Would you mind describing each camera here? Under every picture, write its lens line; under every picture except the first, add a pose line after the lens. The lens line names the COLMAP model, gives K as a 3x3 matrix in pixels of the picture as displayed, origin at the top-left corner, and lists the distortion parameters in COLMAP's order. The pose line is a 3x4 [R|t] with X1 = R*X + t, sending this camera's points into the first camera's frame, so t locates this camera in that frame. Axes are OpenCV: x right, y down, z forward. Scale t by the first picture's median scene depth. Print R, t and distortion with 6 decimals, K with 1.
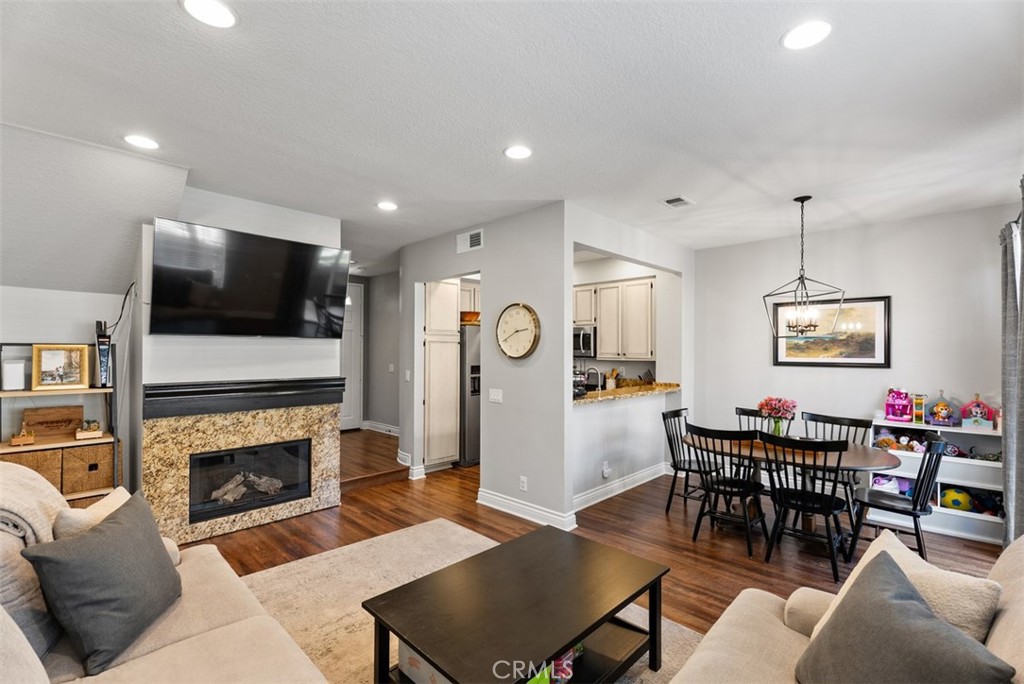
lens RADIAL K [[462.7, 0, 498.6], [0, 462.7, 344.0], [0, 0, 1]] dist [-0.000365, -0.000081]
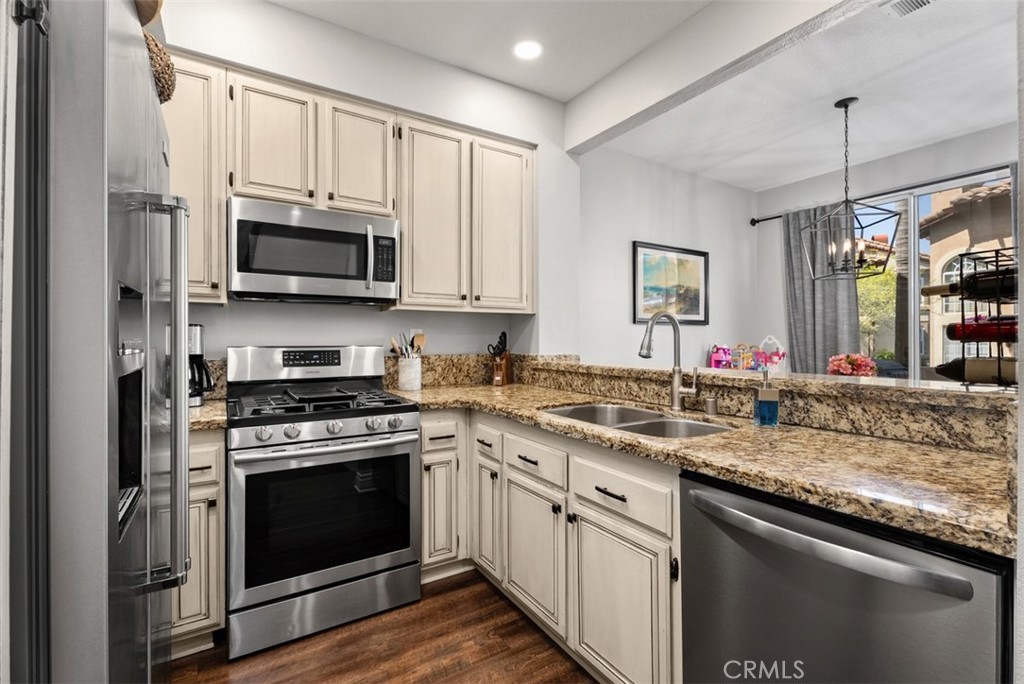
lens RADIAL K [[459.0, 0, 515.4], [0, 459.0, 340.3], [0, 0, 1]] dist [0.000340, -0.000177]
pose [[0.223573, -0.007036, 0.974662, -0.194883], [-0.011924, 0.999879, 0.009954, 0.075324], [-0.974614, -0.013848, 0.223462, 1.118291]]
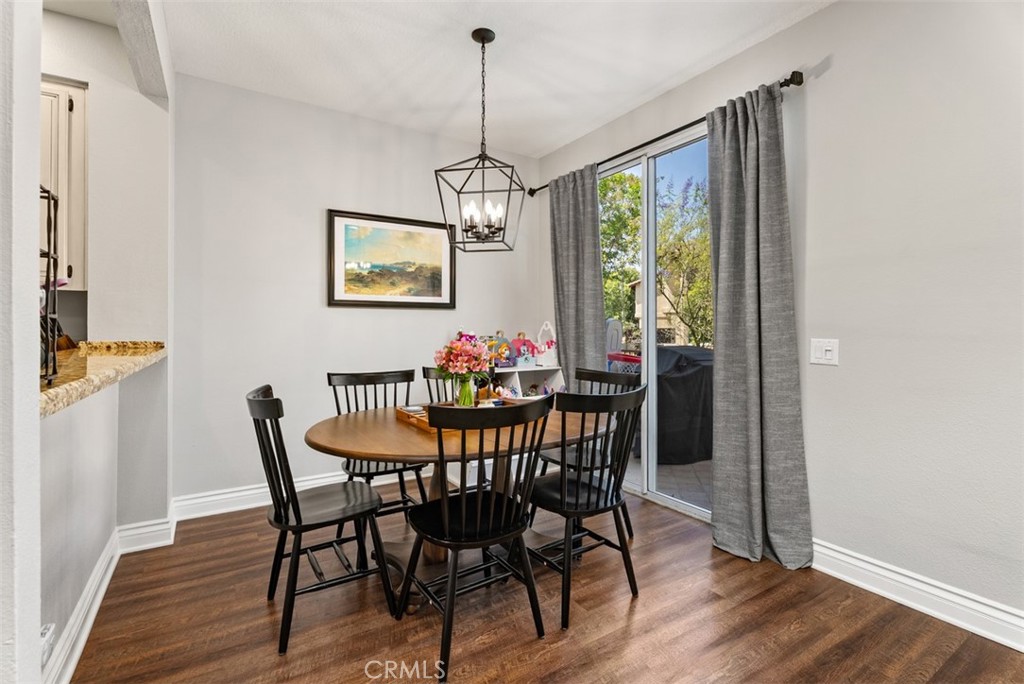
lens RADIAL K [[469.1, 0, 514.6], [0, 469.1, 332.5], [0, 0, 1]] dist [0.002464, 0.000451]
pose [[0.225951, -0.012268, 0.974061, 0.016359], [-0.014227, 0.999772, 0.015892, 0.076424], [-0.974035, -0.017449, 0.225726, 0.655139]]
